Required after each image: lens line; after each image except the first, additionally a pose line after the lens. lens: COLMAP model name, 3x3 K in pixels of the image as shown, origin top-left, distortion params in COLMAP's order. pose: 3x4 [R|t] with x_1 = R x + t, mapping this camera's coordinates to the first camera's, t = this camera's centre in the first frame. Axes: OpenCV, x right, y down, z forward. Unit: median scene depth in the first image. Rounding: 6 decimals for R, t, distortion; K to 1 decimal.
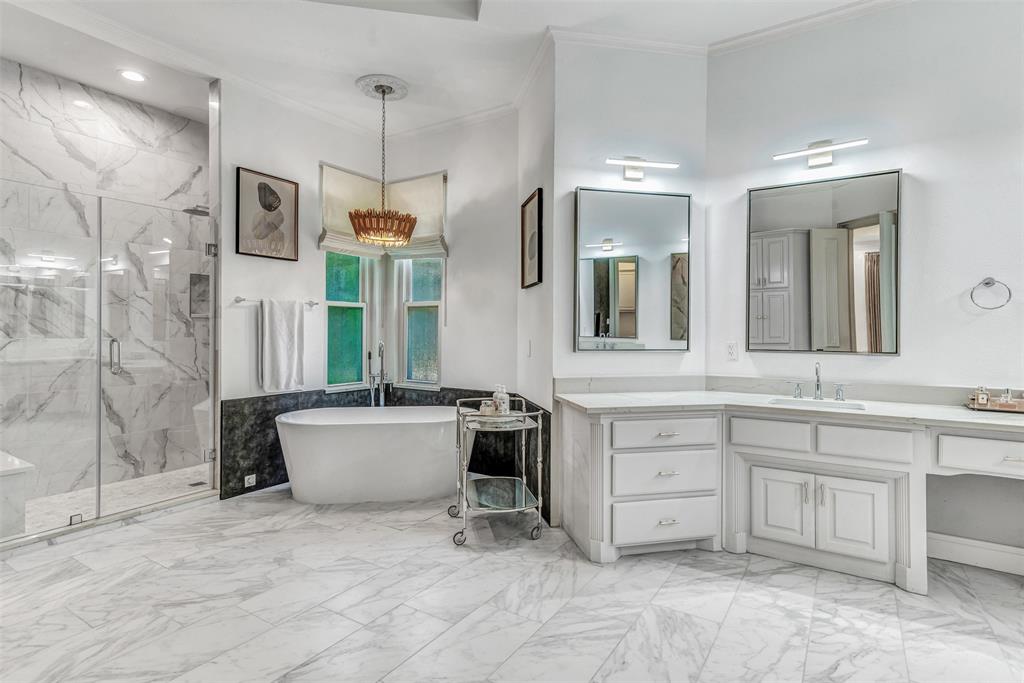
lens RADIAL K [[520.0, 0, 519.1], [0, 520.0, 327.8], [0, 0, 1]] dist [0.000772, 0.005353]
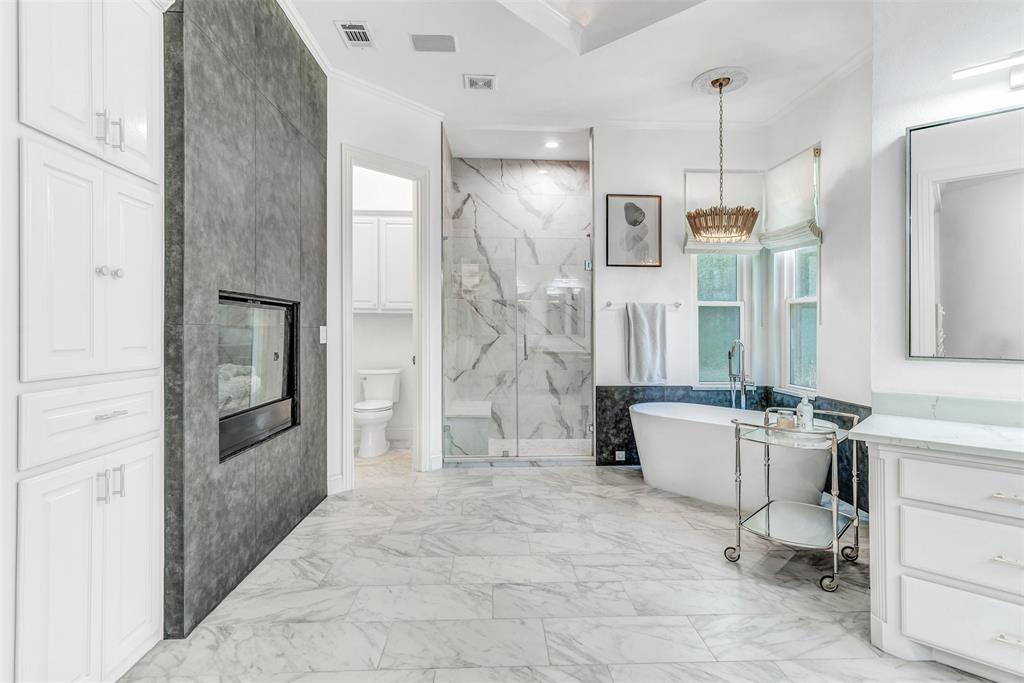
lens RADIAL K [[520.0, 0, 519.7], [0, 520.0, 334.1], [0, 0, 1]] dist [0.000772, 0.005353]
pose [[0.584950, 0.007140, -0.811038, 0.377861], [0.001013, 0.999954, 0.009533, 0.004751], [0.811069, -0.006398, 0.584915, 0.145402]]
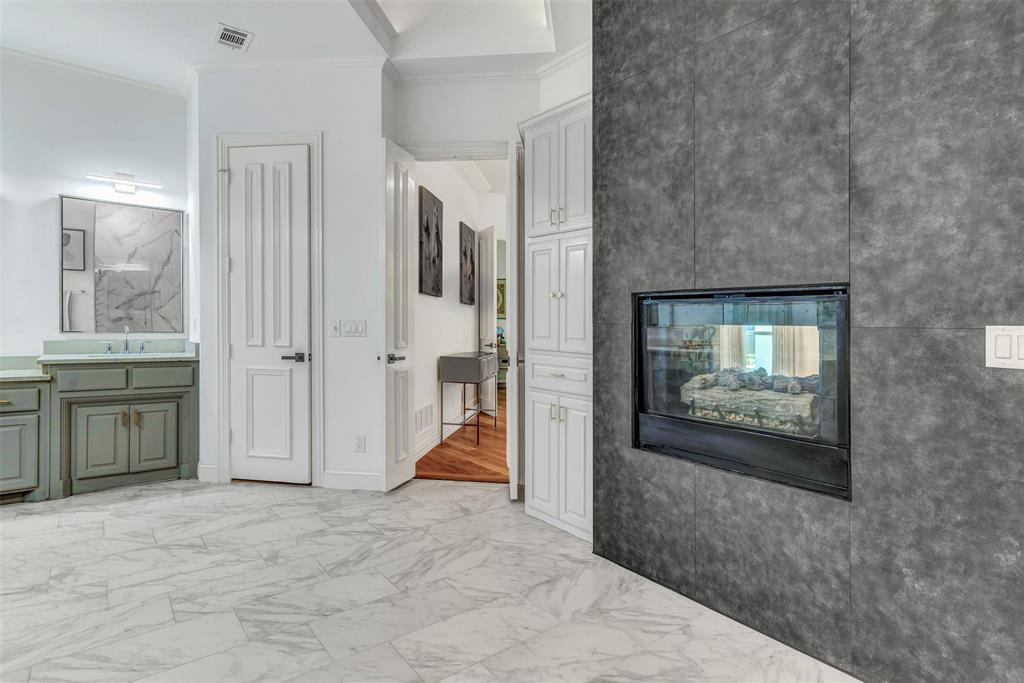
lens RADIAL K [[520.0, 0, 521.8], [0, 520.0, 354.1], [0, 0, 1]] dist [0.000772, 0.005353]
pose [[-0.951826, -0.034882, 0.304650, -0.501229], [-0.023510, 0.998886, 0.040918, 0.016126], [-0.305737, 0.031785, -0.951585, 1.025342]]
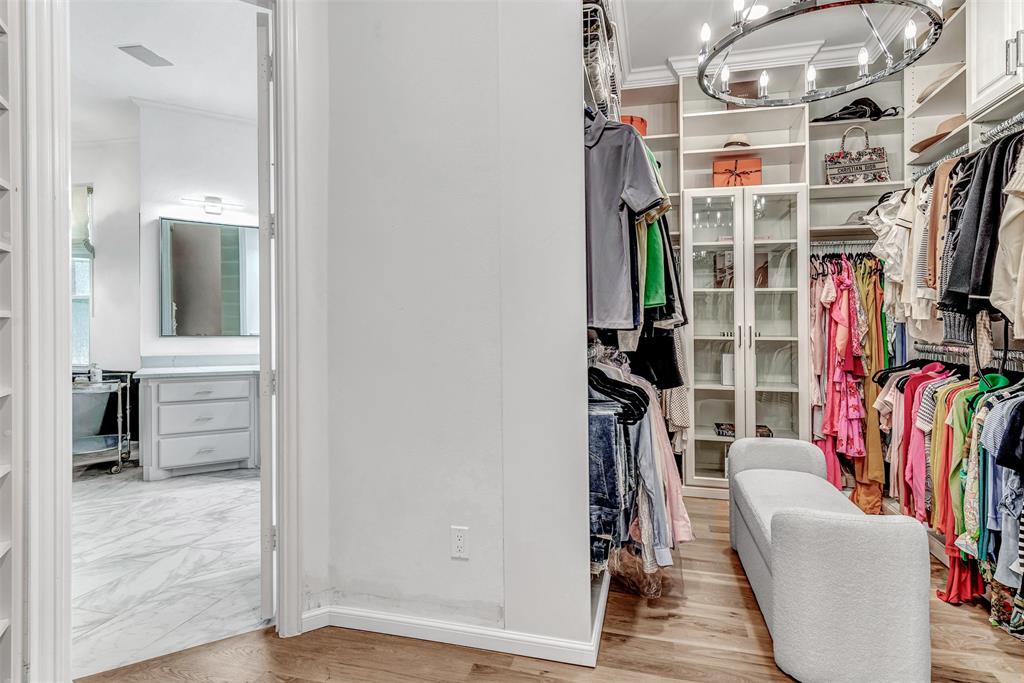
lens RADIAL K [[520.0, 0, 526.5], [0, 520.0, 317.9], [0, 0, 1]] dist [0.000772, 0.005353]
pose [[0.944747, 0.004789, 0.327766, 0.571508], [-0.007581, 0.999945, 0.007241, -0.021671], [-0.327714, -0.009326, 0.944731, -0.619027]]
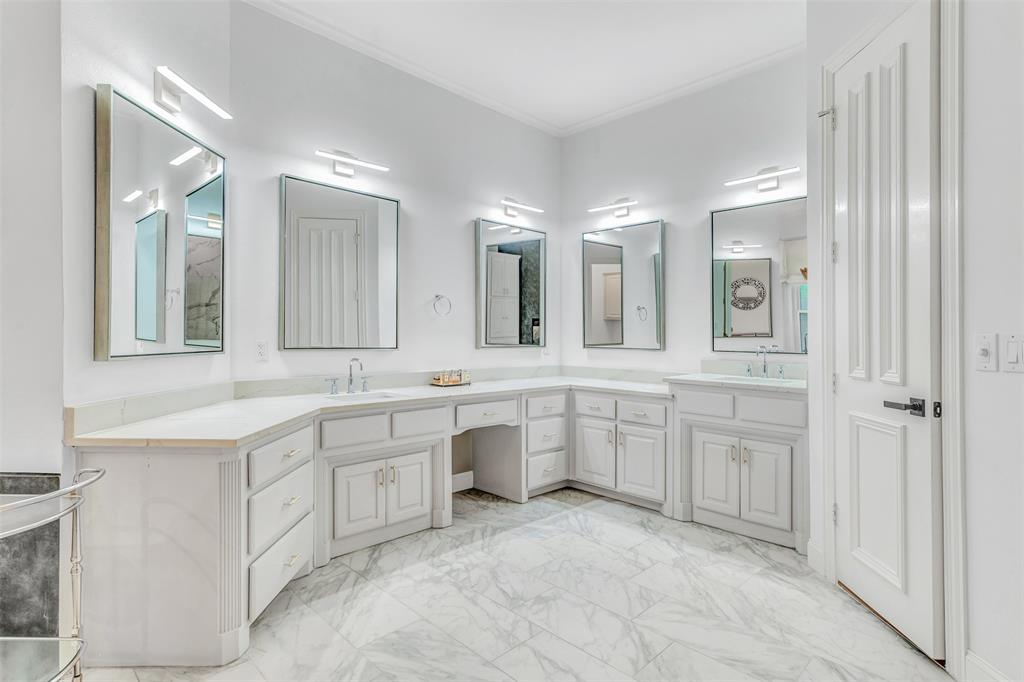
lens RADIAL K [[520.0, 0, 507.2], [0, 520.0, 339.0], [0, 0, 1]] dist [0.000772, 0.005353]
pose [[0.219750, -0.008475, 0.975519, -0.372724], [-0.018008, 0.999757, 0.012742, 0.006177], [-0.975390, -0.020367, 0.219544, 0.420871]]
